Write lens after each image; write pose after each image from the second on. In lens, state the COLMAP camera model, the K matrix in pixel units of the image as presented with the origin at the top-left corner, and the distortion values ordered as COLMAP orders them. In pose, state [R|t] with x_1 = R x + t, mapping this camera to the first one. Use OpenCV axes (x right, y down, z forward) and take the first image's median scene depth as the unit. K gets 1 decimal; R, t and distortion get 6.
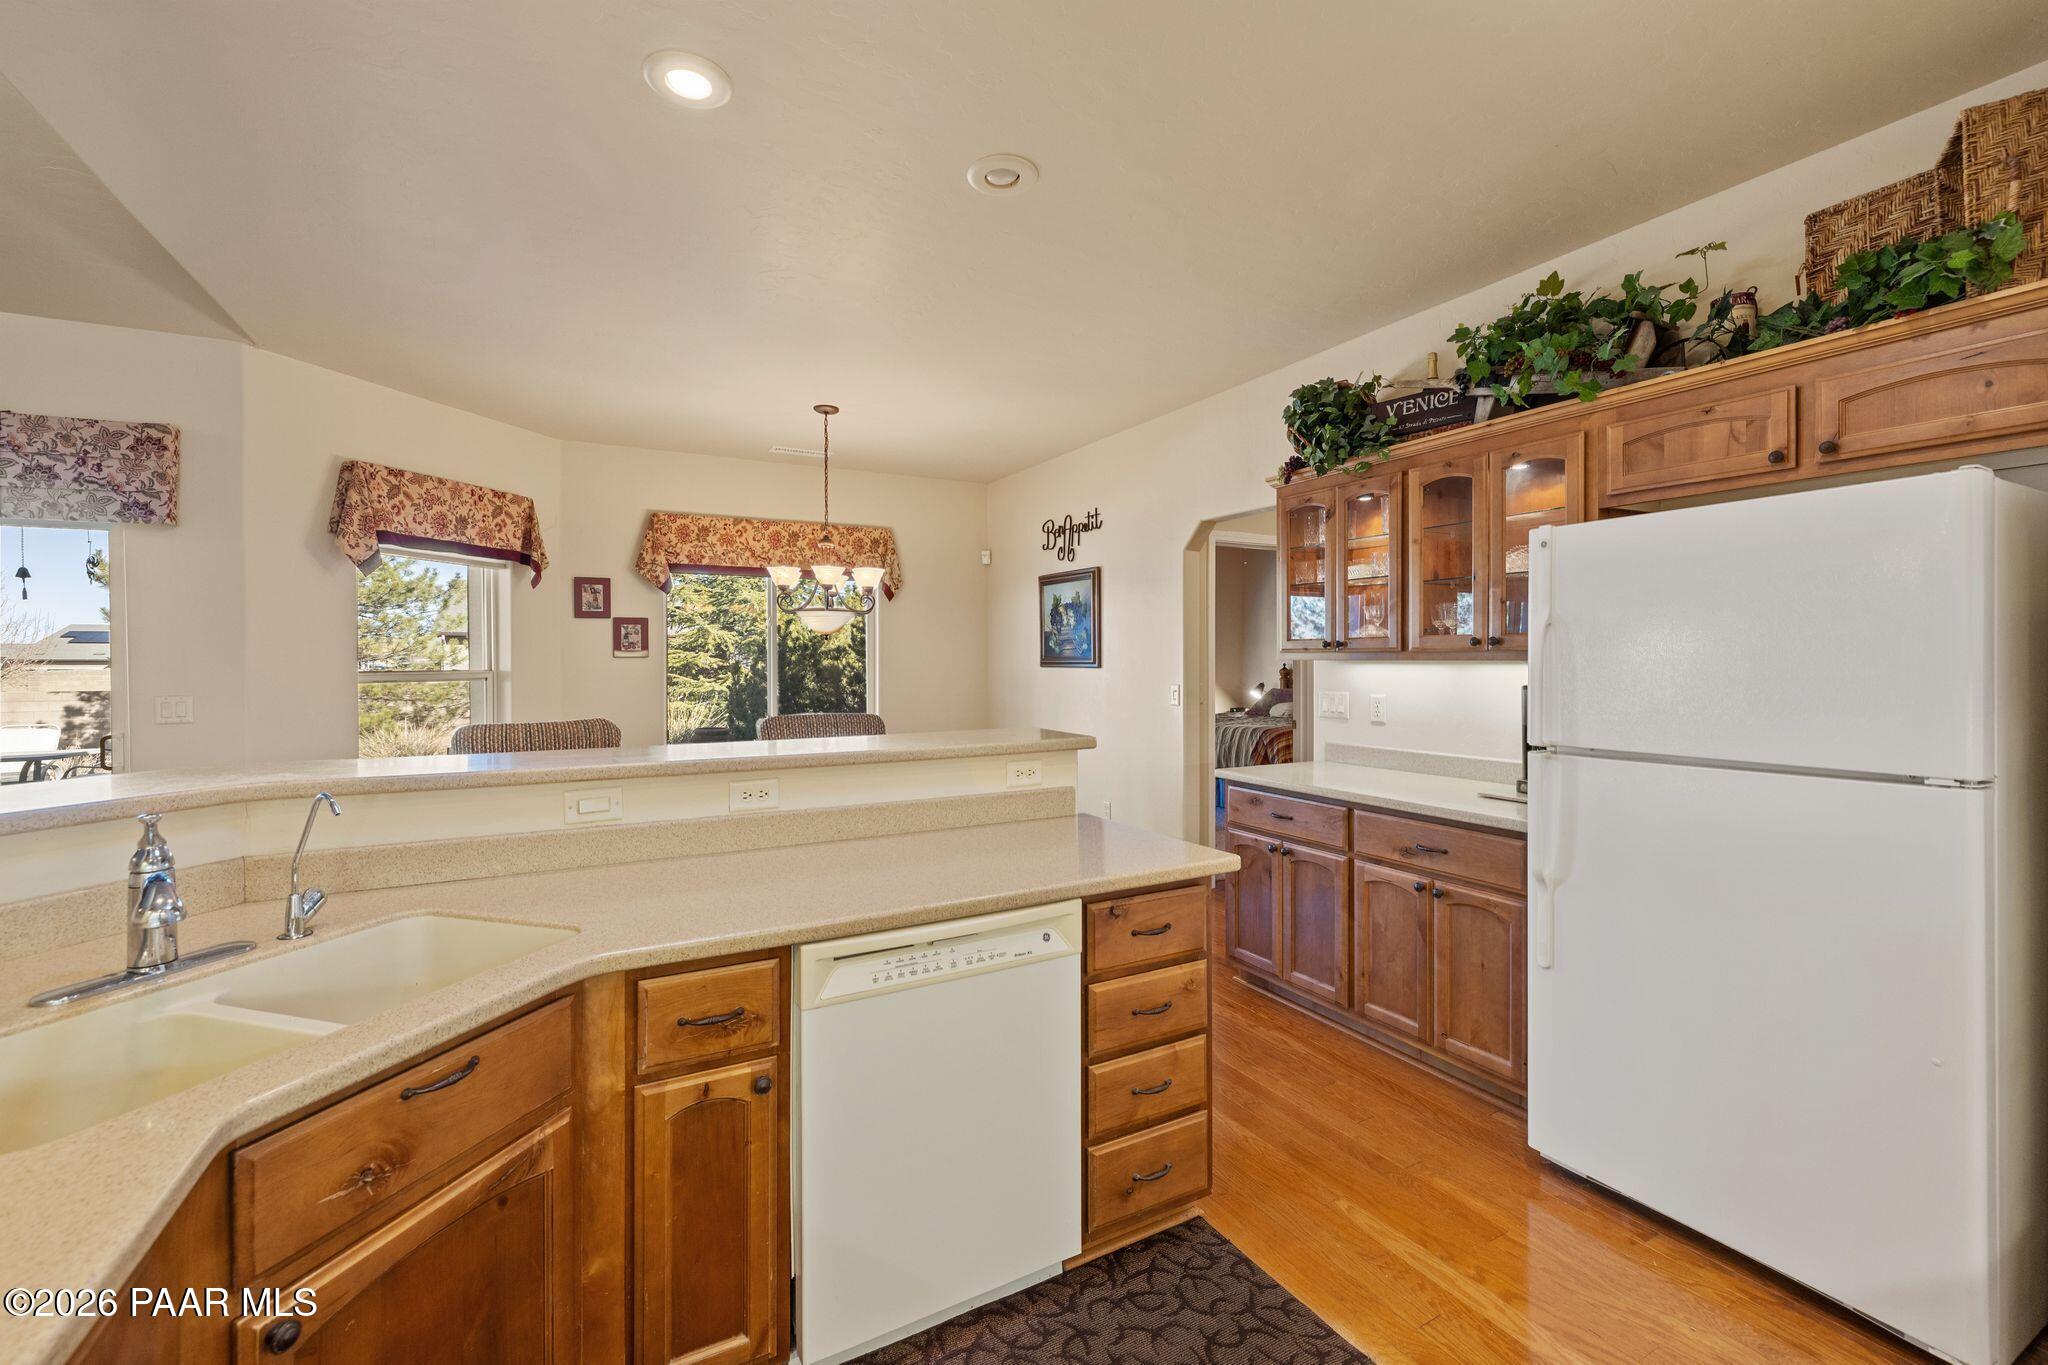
lens RADIAL K [[863.5, 0, 1030.2], [0, 863.5, 671.1], [0, 0, 1]] dist [0.003921, -0.000101]
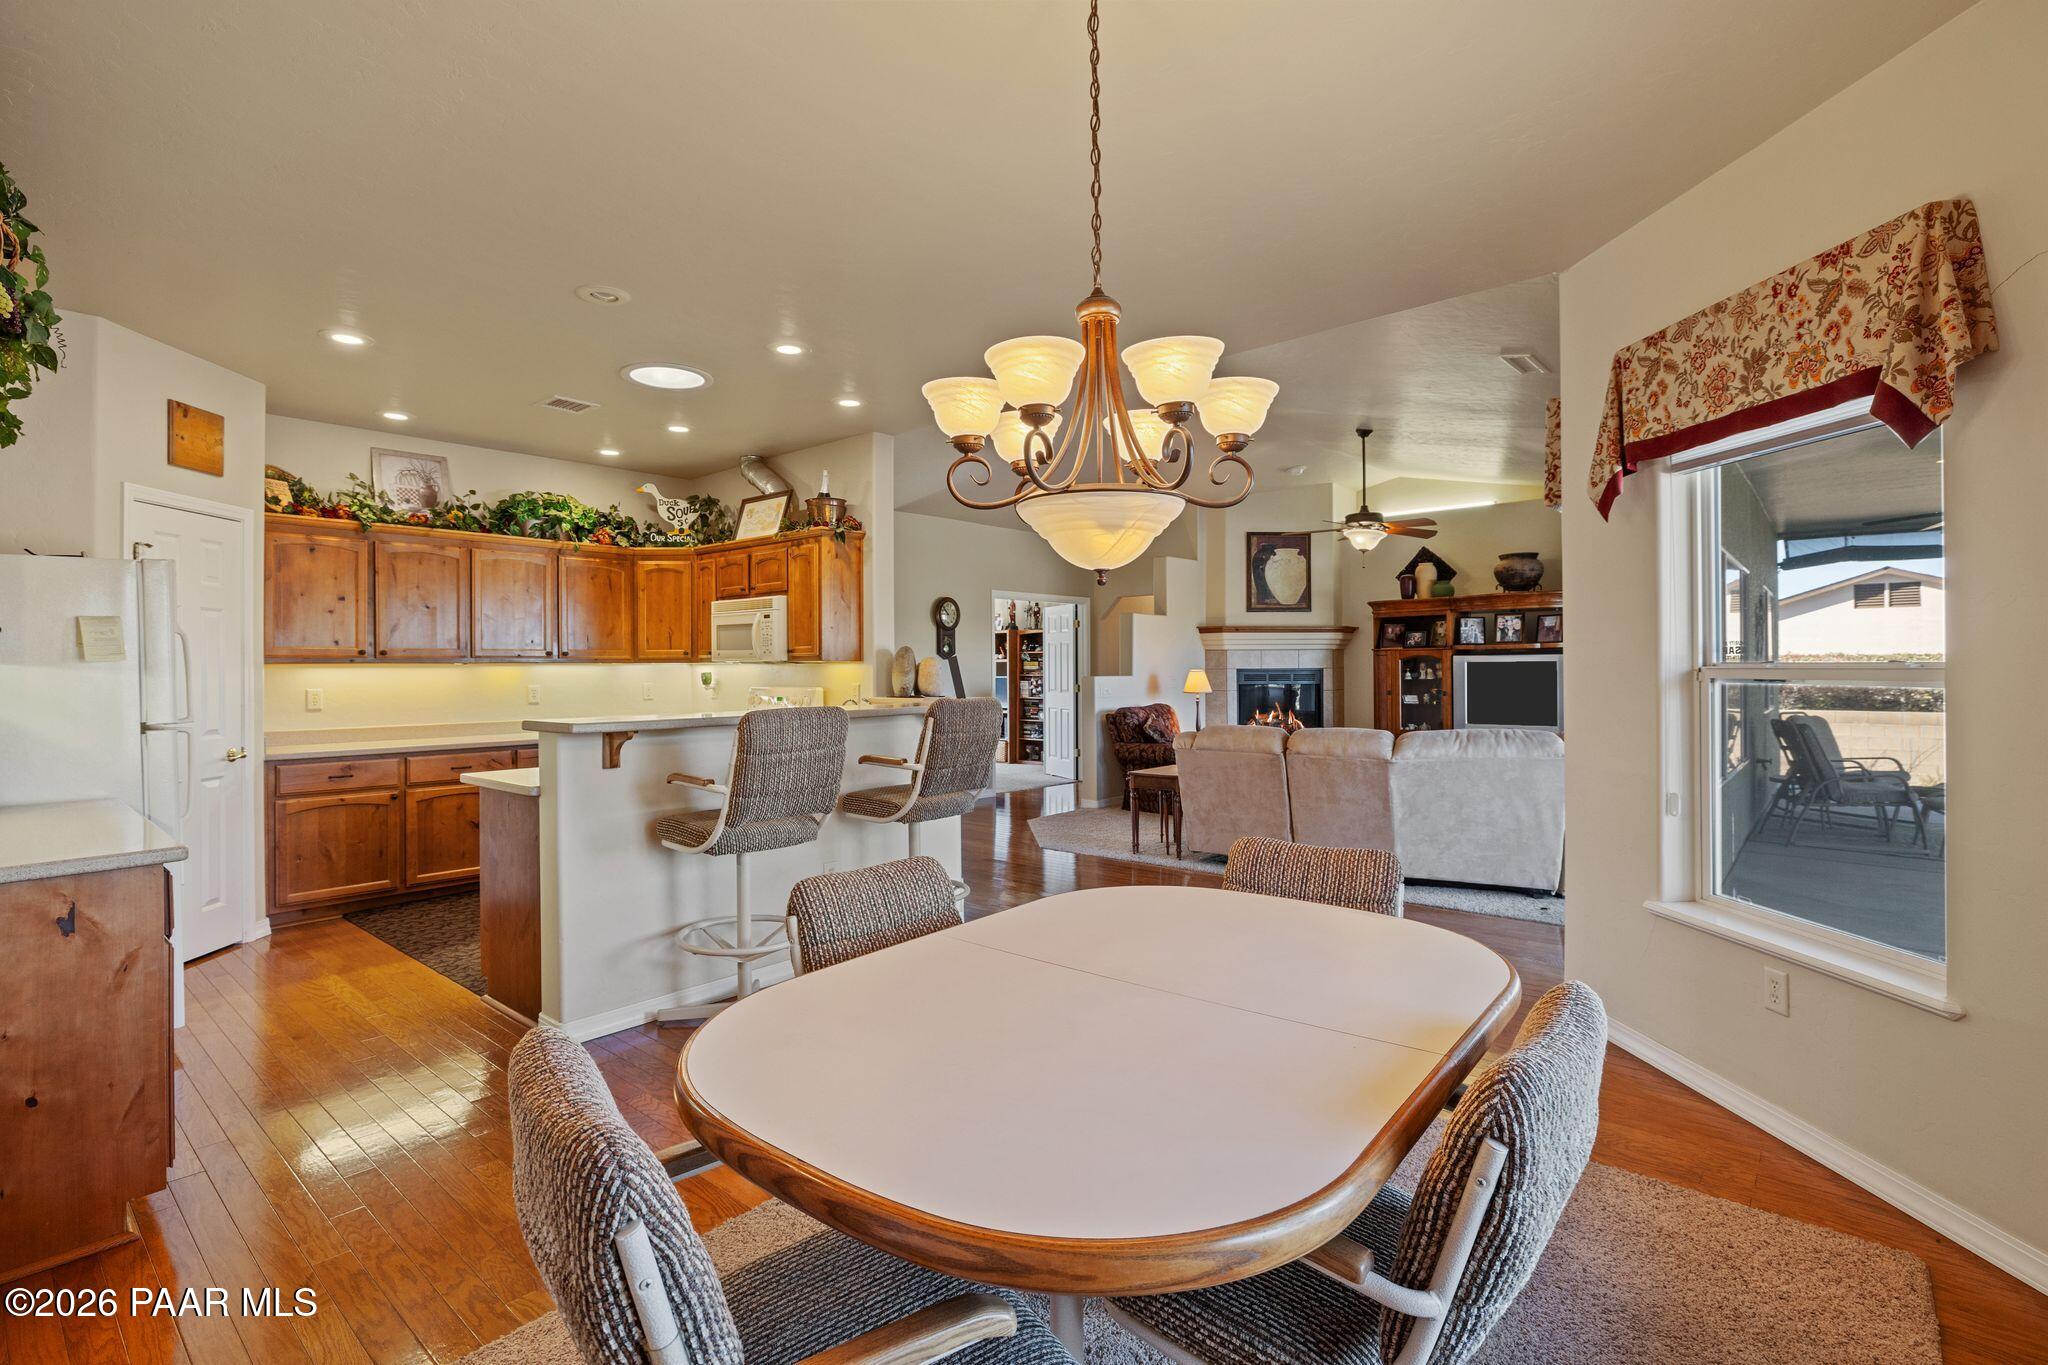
lens RADIAL K [[945.2, 0, 1013.7], [0, 945.2, 669.6], [0, 0, 1]] dist [-0.004881, 0.000691]
pose [[-0.941376, 0.007996, -0.337263, -0.060143], [0.003557, 0.999899, 0.013777, -0.004711], [0.337339, 0.011770, -0.941310, 1.143628]]
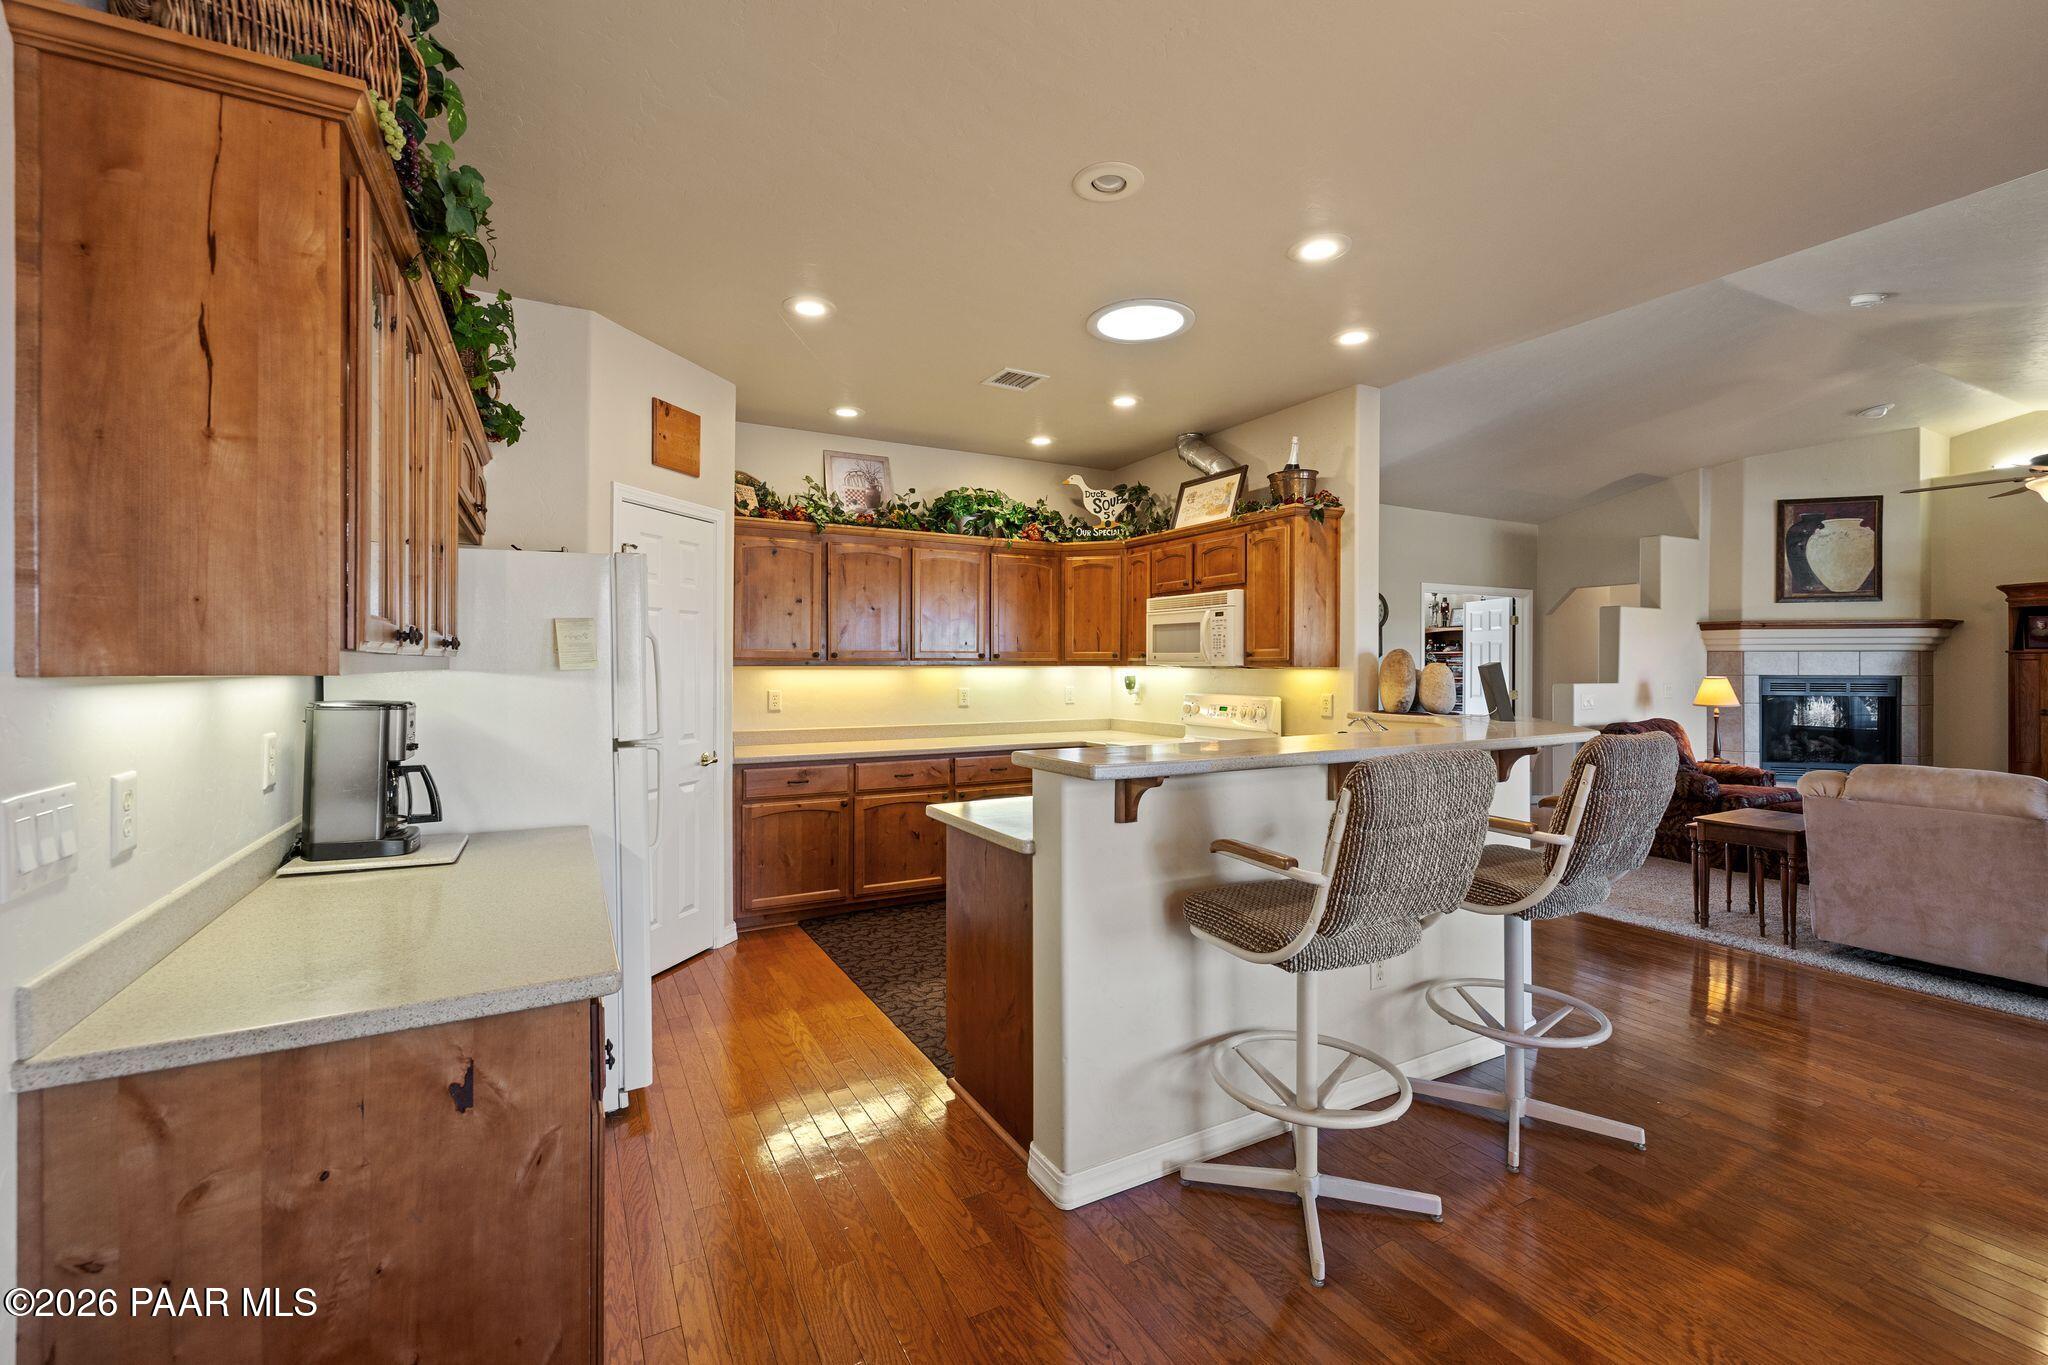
lens RADIAL K [[863.5, 0, 1029.5], [0, 863.5, 670.7], [0, 0, 1]] dist [0.003921, -0.000101]
pose [[-0.999995, 0.000112, 0.003111, 0.020135], [0.000172, 0.999814, 0.019304, -0.011862], [-0.003108, 0.019305, -0.999809, 0.894133]]
